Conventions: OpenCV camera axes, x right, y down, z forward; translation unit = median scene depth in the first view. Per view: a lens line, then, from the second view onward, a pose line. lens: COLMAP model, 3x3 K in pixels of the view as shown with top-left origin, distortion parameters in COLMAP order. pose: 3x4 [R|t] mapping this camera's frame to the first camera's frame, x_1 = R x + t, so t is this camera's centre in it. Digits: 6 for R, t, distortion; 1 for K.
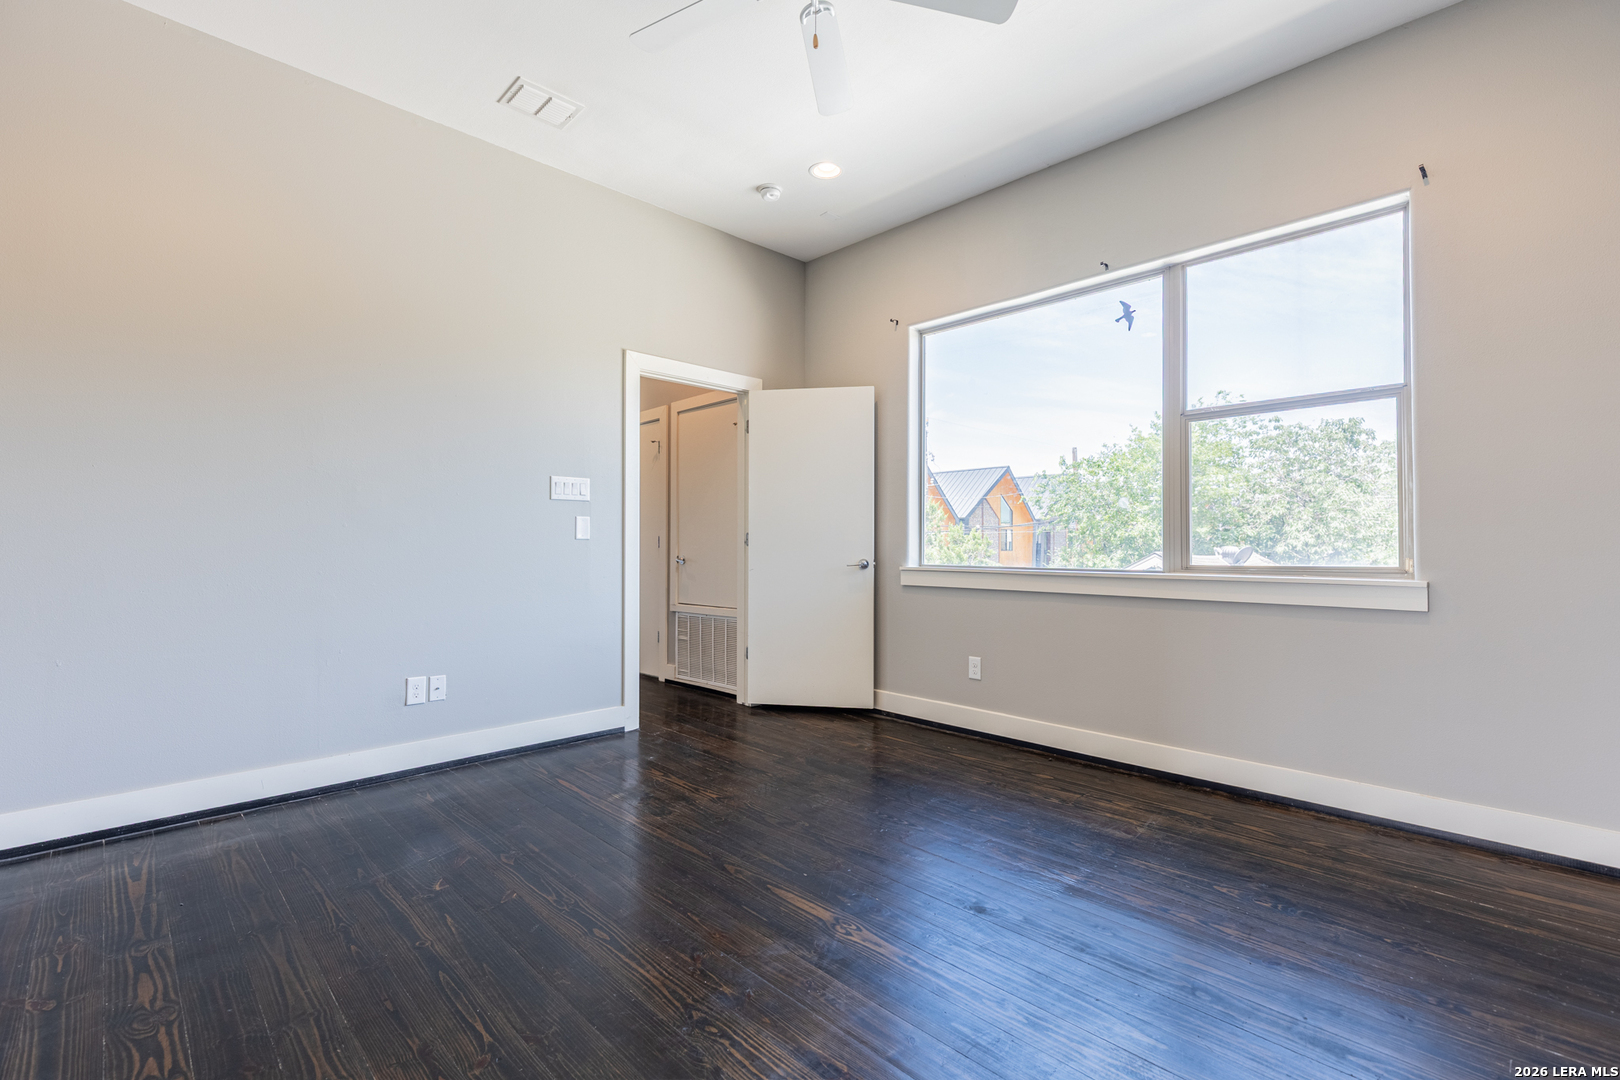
lens RADIAL K [[725.7, 0, 820.8], [0, 725.7, 539.0], [0, 0, 1]] dist [0.008992, -0.002089]
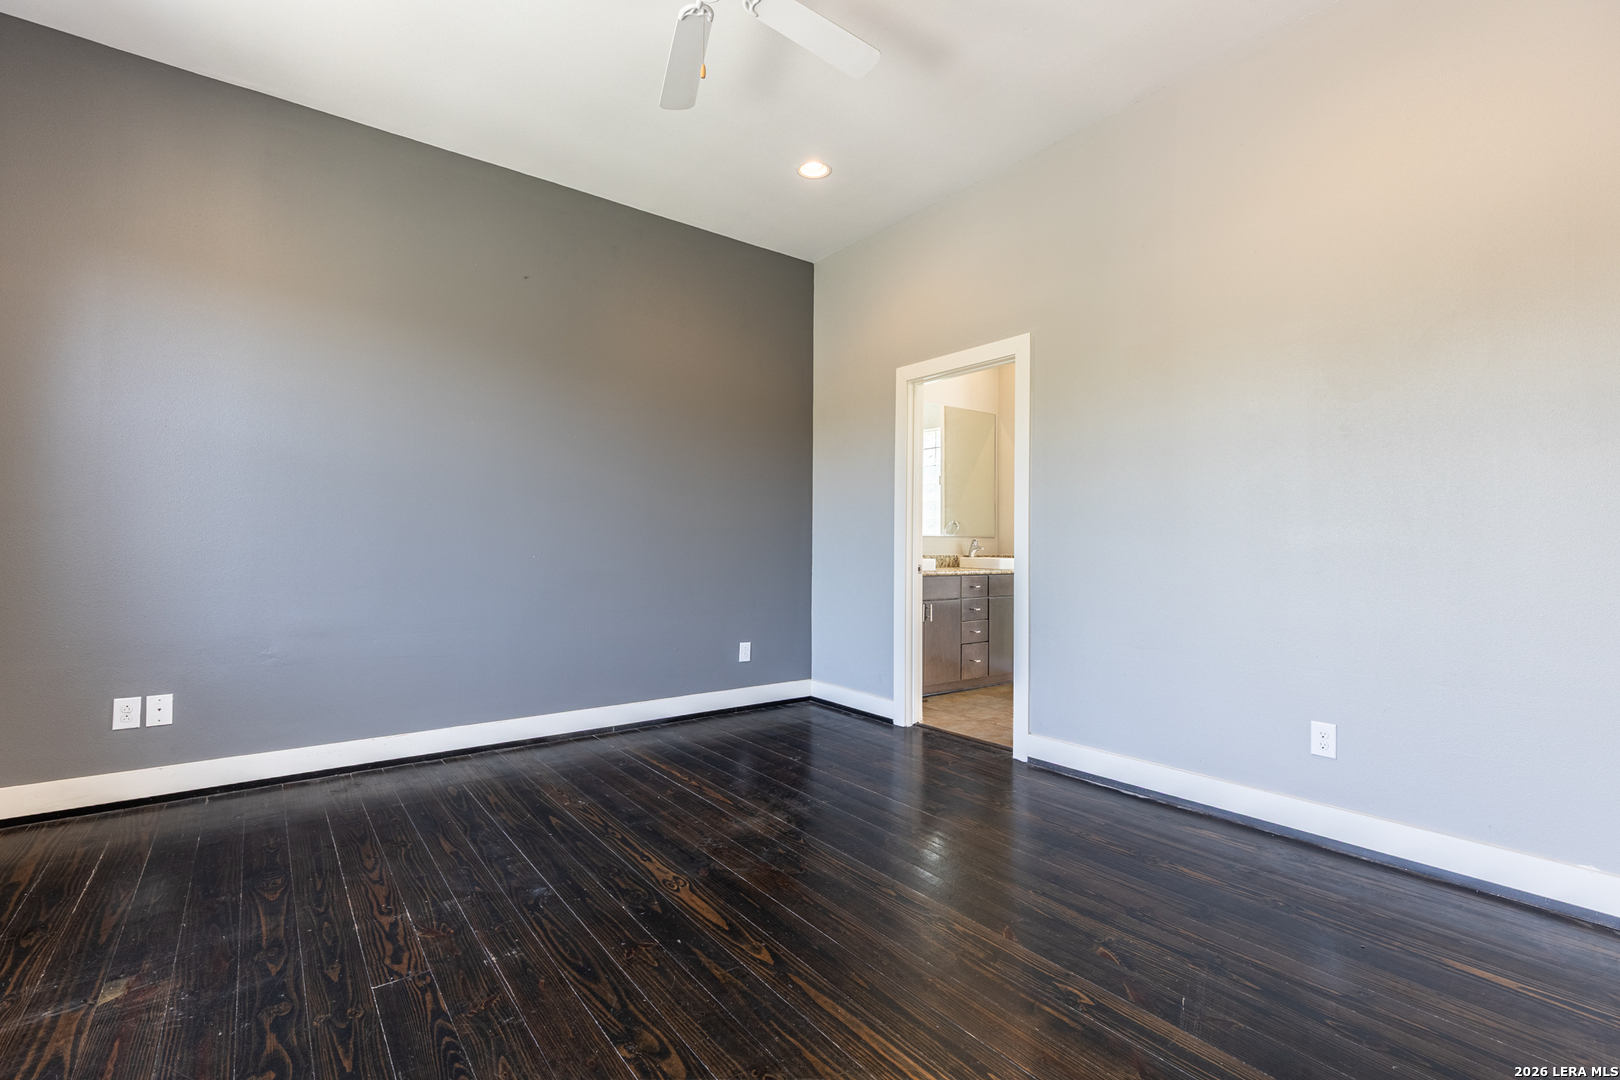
lens RADIAL K [[725.7, 0, 815.2], [0, 725.7, 538.6], [0, 0, 1]] dist [0.008992, -0.002089]
pose [[-0.992825, -0.009687, 0.119187, -0.187855], [-0.011816, 0.999783, -0.017169, 0.007199], [-0.118995, -0.018454, -0.992723, 1.258469]]
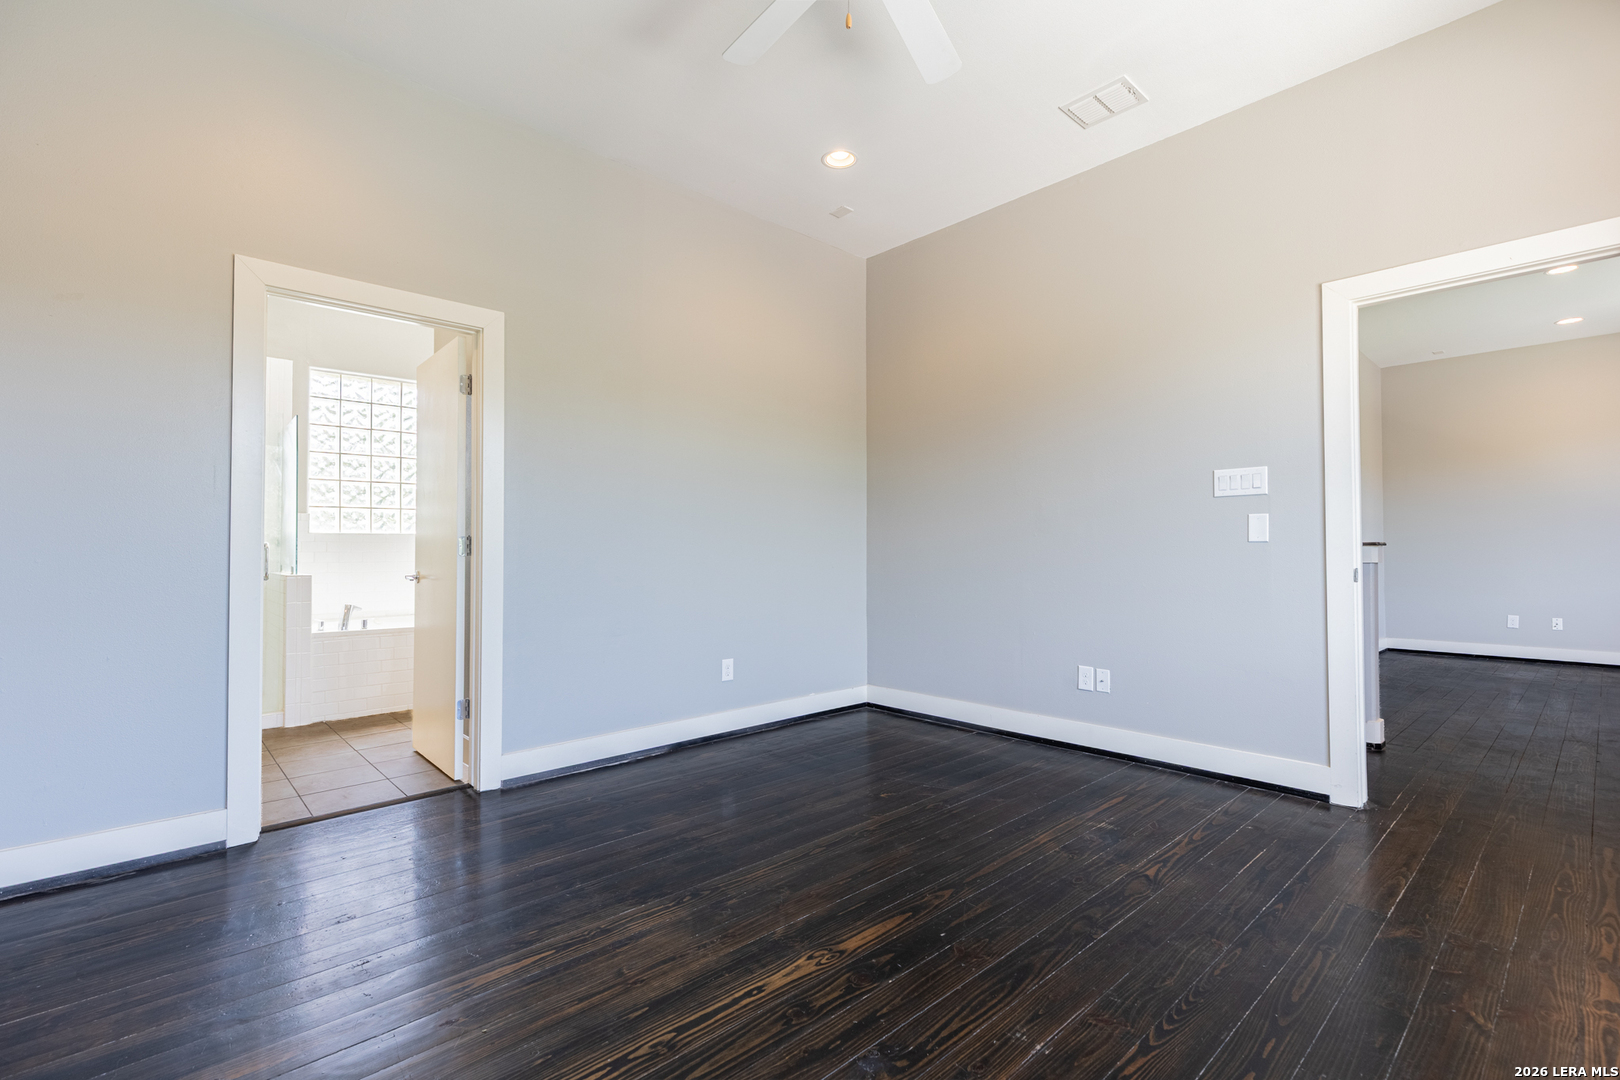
lens RADIAL K [[725.7, 0, 823.9], [0, 725.7, 545.2], [0, 0, 1]] dist [0.008992, -0.002089]
pose [[-0.027546, -0.012870, -0.999538, 0.580694], [0.011938, 0.999842, -0.013203, 0.010627], [0.999549, -0.012296, -0.027388, 0.614402]]
